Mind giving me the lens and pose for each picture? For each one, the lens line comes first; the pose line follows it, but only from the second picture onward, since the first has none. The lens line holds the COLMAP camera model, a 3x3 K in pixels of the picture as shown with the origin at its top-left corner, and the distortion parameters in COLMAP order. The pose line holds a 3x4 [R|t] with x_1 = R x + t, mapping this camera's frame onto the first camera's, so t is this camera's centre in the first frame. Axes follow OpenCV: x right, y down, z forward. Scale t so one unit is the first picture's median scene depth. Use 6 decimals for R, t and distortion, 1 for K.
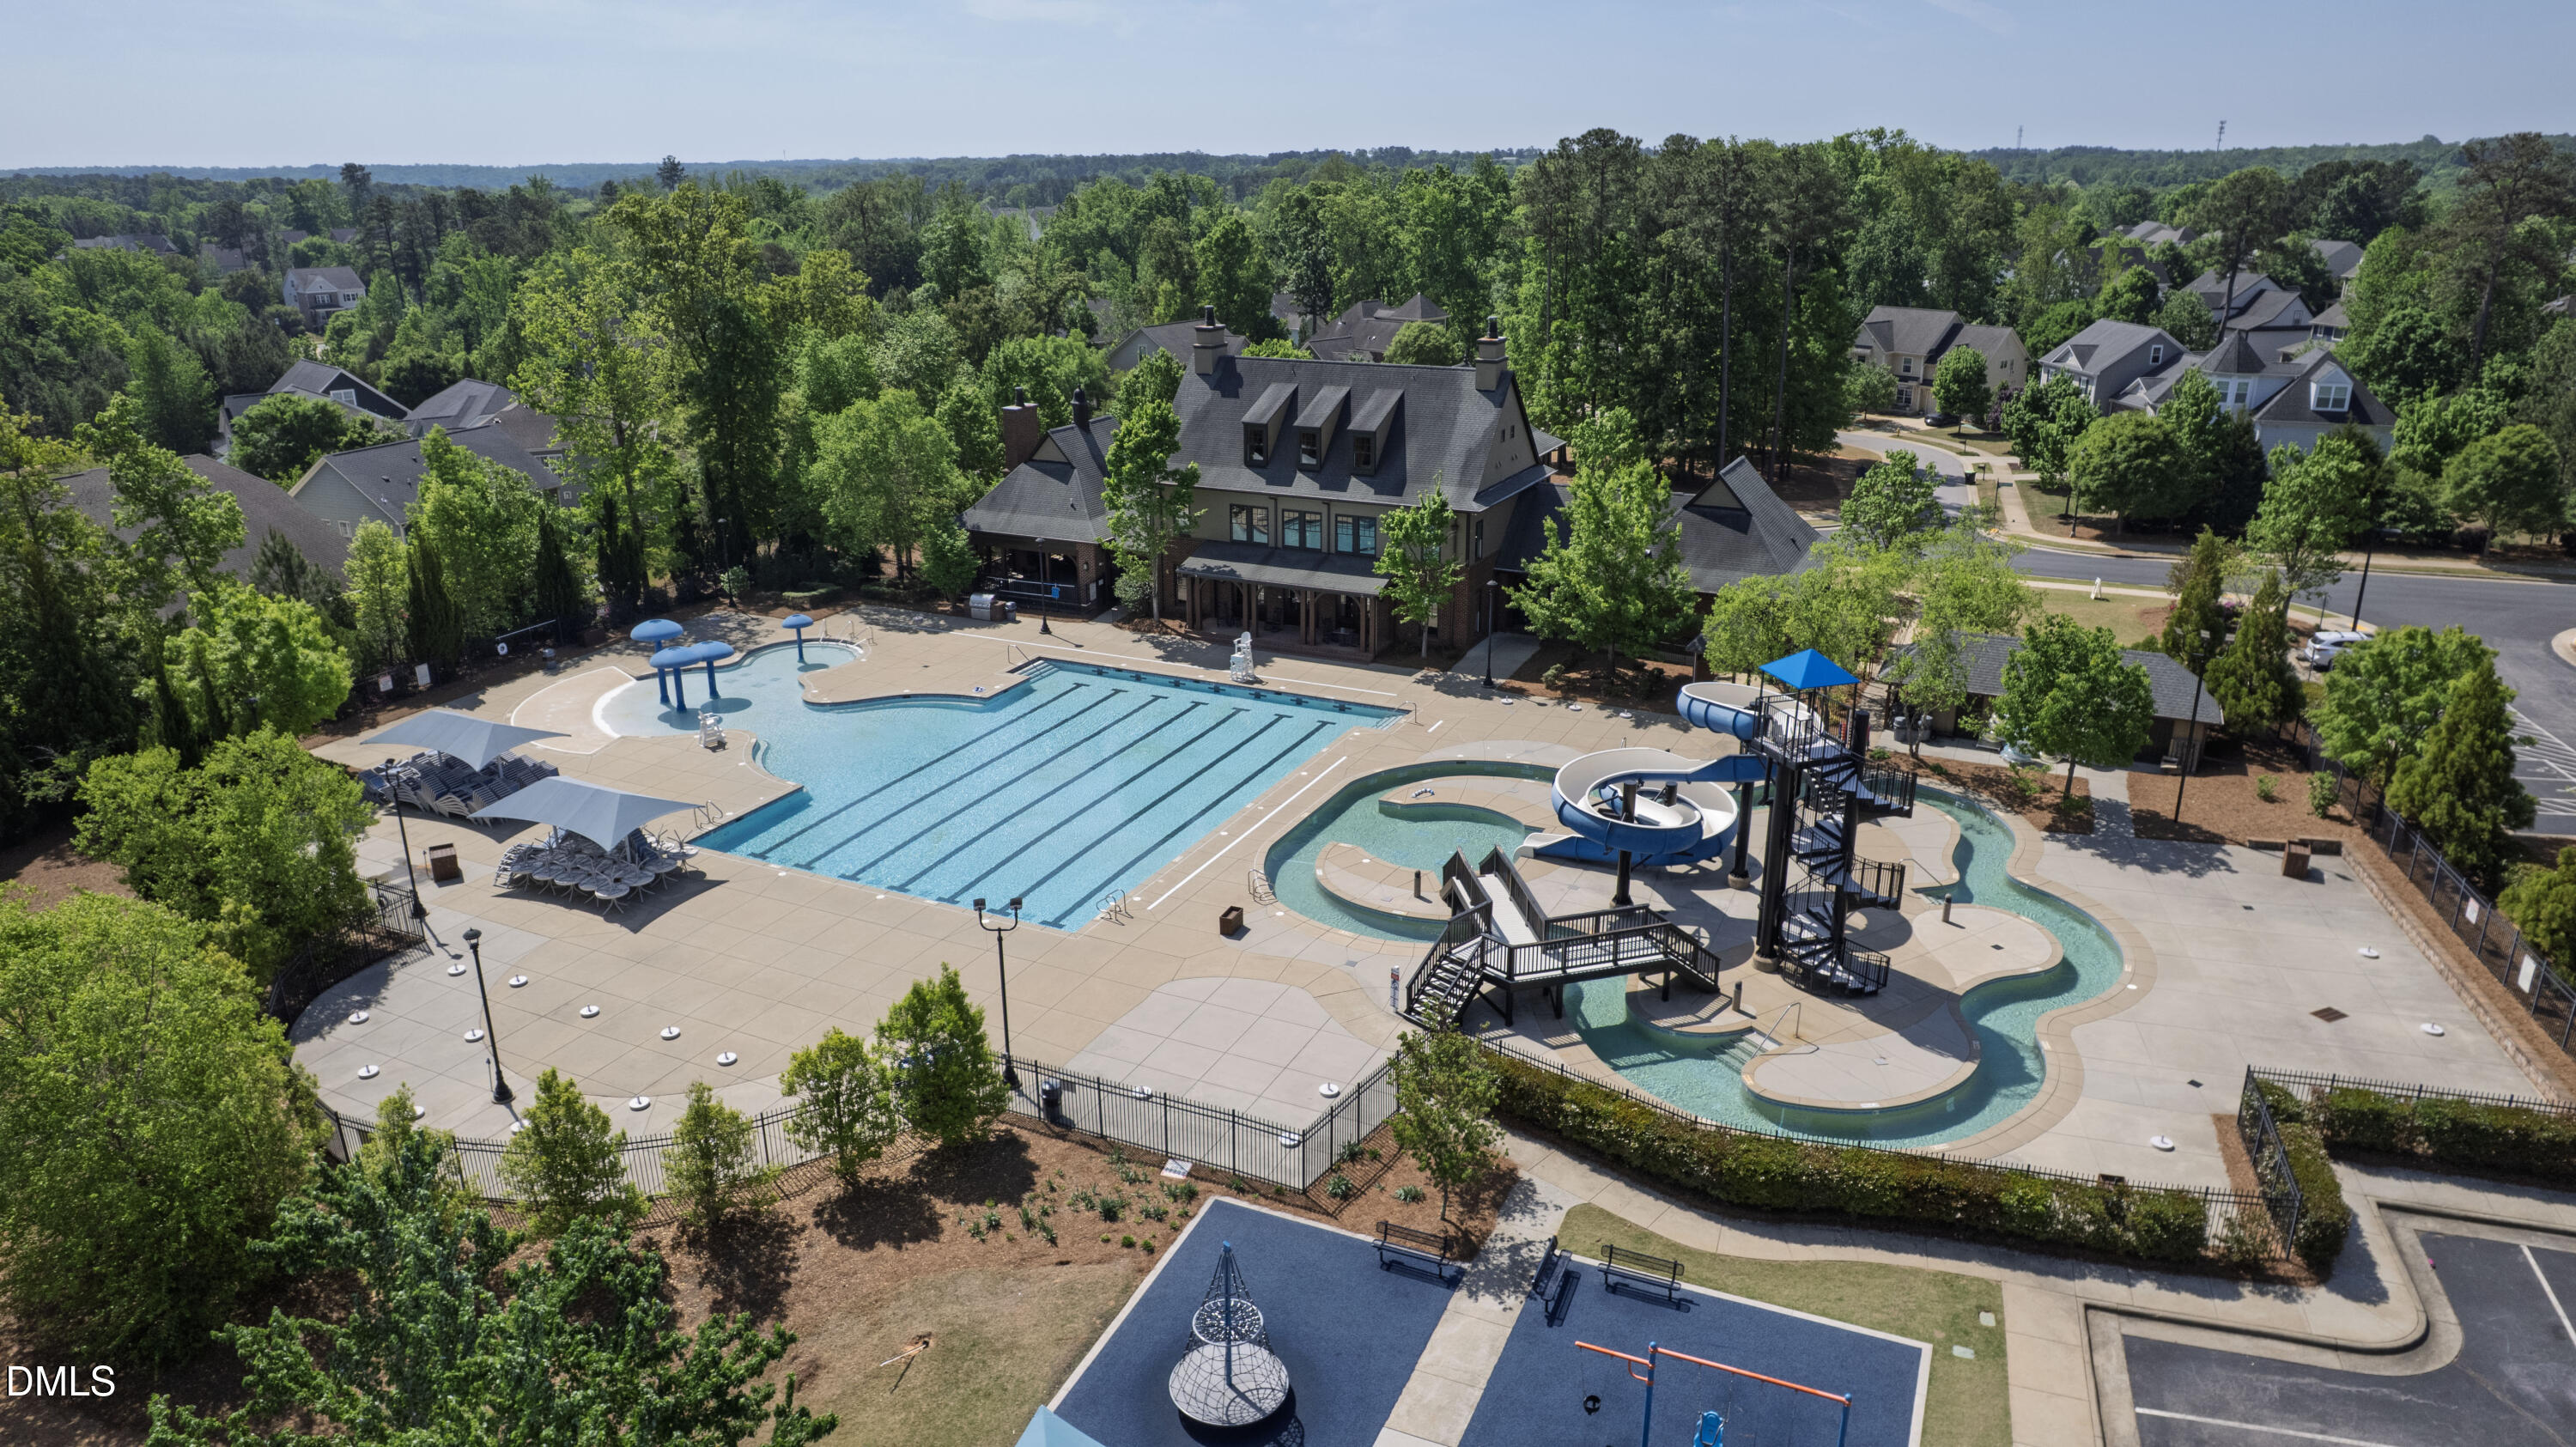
lens RADIAL K [[1643.8, 0, 1288.0], [0, 1643.8, 723.5], [0, 0, 1]] dist [-0.088895, 0.084990]
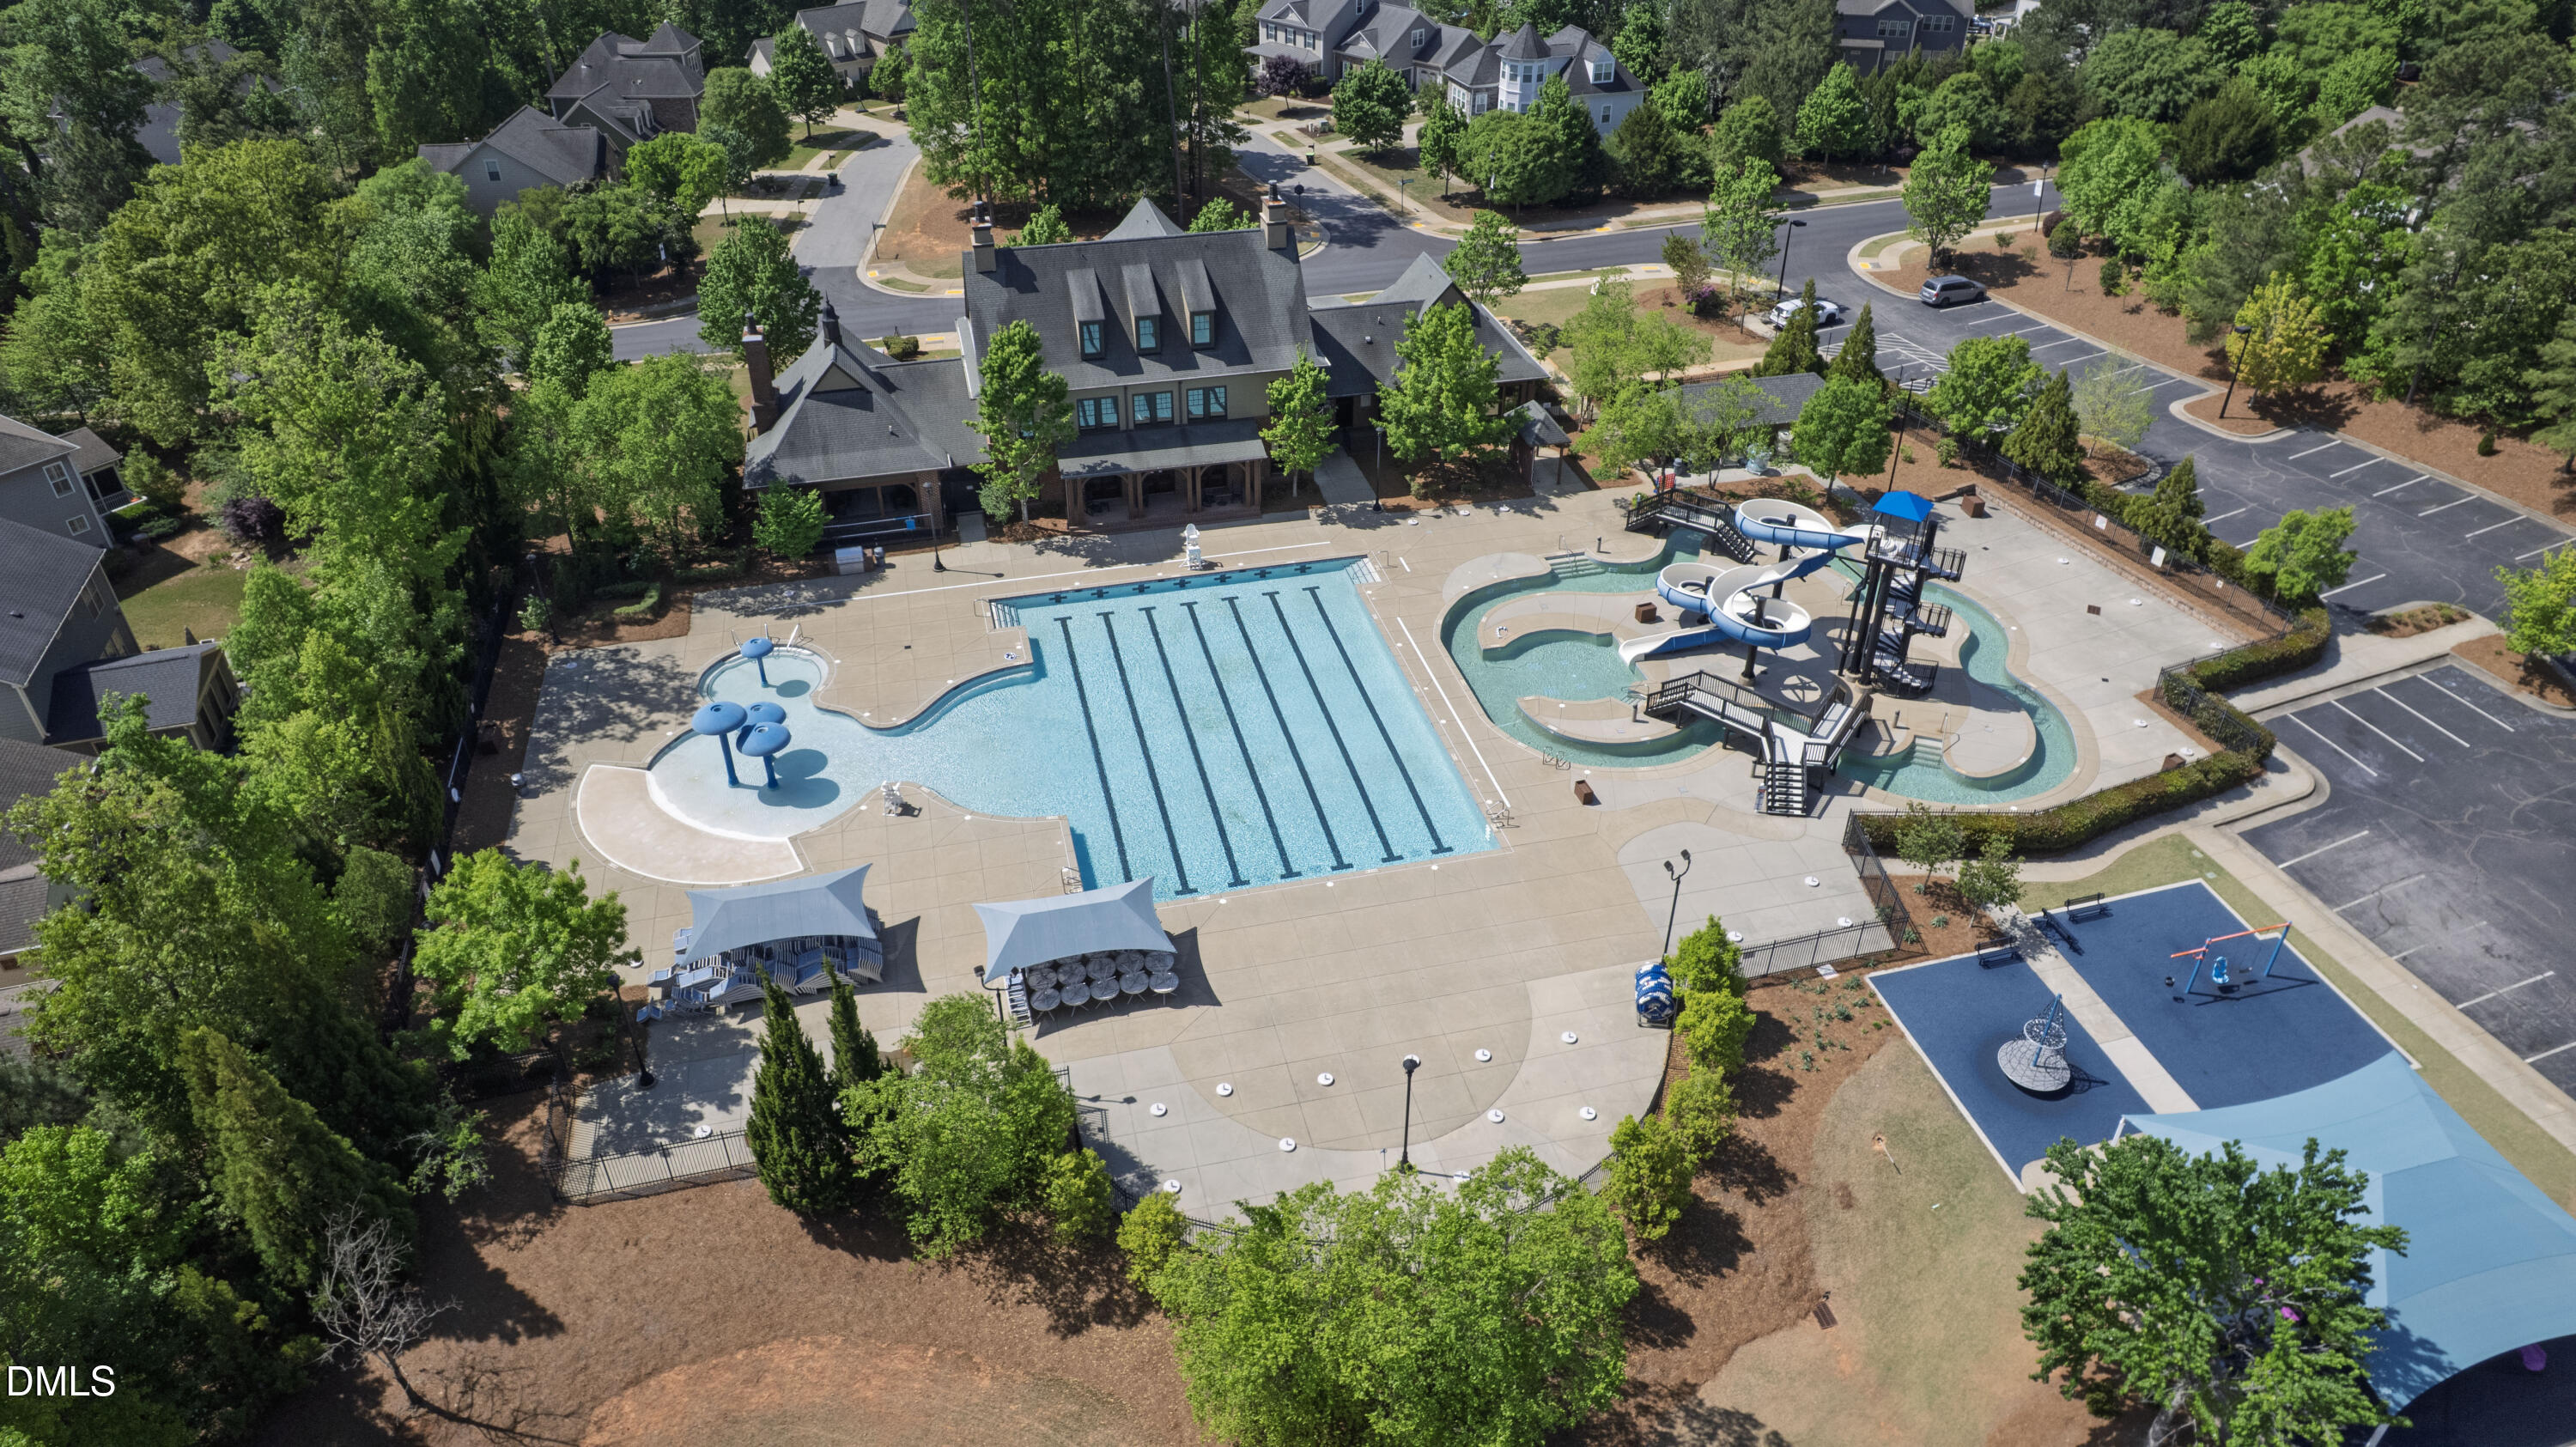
lens RADIAL K [[1643.8, 0, 1288.0], [0, 1643.8, 723.5], [0, 0, 1]] dist [-0.088895, 0.084990]
pose [[0.770533, -0.356287, 0.528525, -0.973642], [0.206612, 0.924030, 0.321684, -0.439314], [-0.602984, -0.138668, 0.785609, 0.125671]]
